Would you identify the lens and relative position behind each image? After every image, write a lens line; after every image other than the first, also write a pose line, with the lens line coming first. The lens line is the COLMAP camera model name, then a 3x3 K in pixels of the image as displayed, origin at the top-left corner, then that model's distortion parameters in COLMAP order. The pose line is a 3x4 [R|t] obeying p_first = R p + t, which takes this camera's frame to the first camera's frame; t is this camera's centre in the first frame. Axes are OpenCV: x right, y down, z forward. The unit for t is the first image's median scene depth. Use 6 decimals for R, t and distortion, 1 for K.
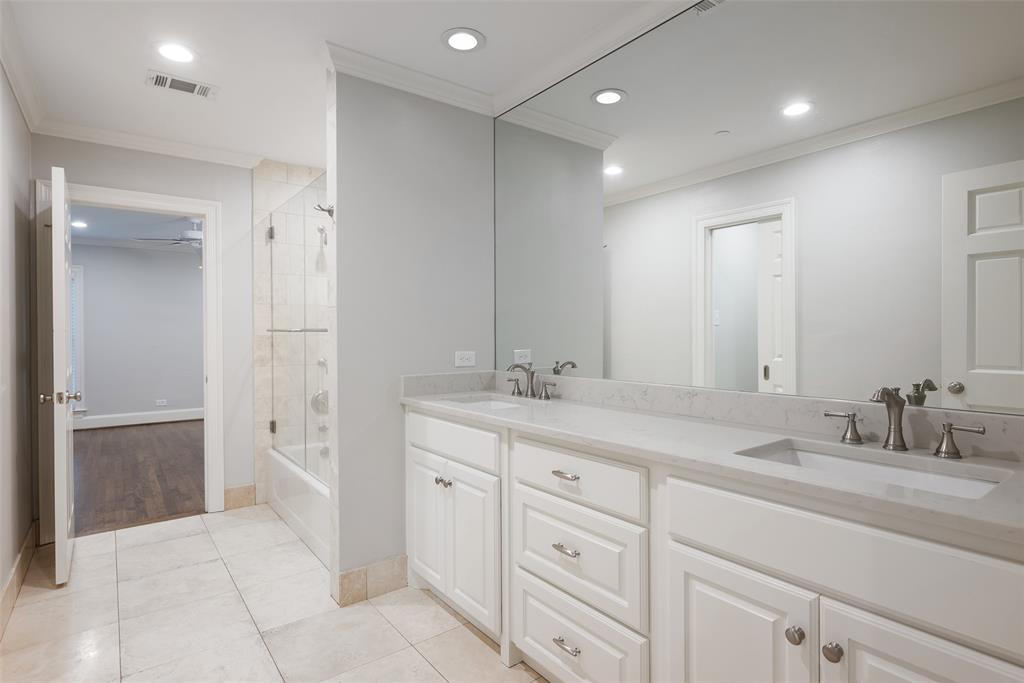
lens RADIAL K [[521.9, 0, 514.0], [0, 521.9, 337.9], [0, 0, 1]] dist [-0.019569, -0.000043]
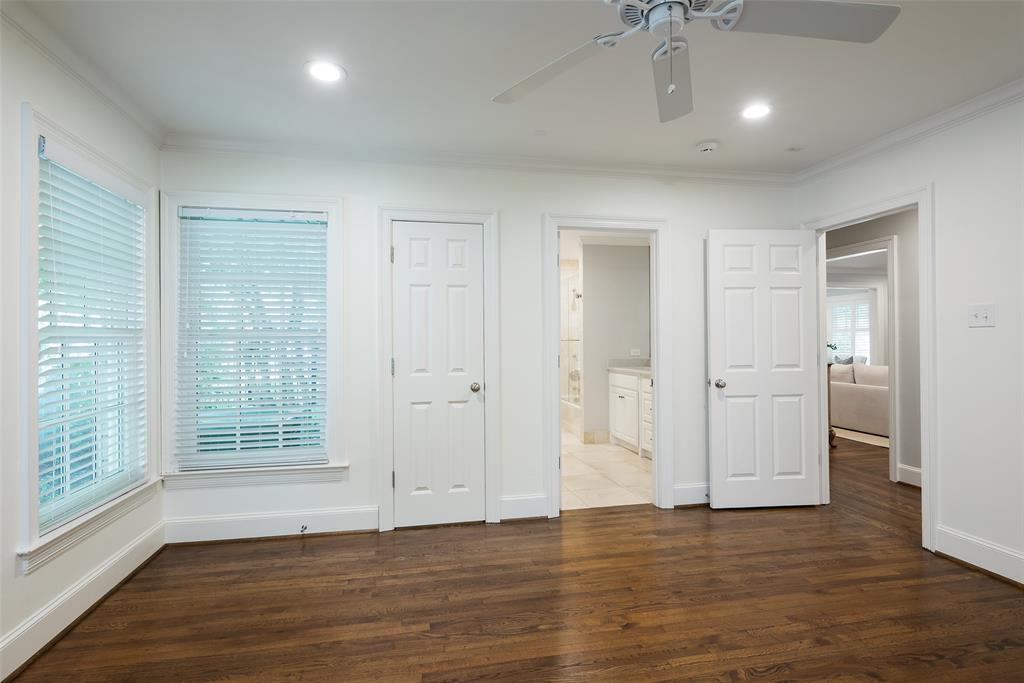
lens RADIAL K [[521.9, 0, 511.4], [0, 521.9, 340.9], [0, 0, 1]] dist [-0.019569, -0.000043]
pose [[0.899370, -0.002661, -0.437181, 0.480292], [-0.000255, 0.999978, -0.006612, 0.004151], [0.437189, 0.006059, 0.899349, -1.514478]]
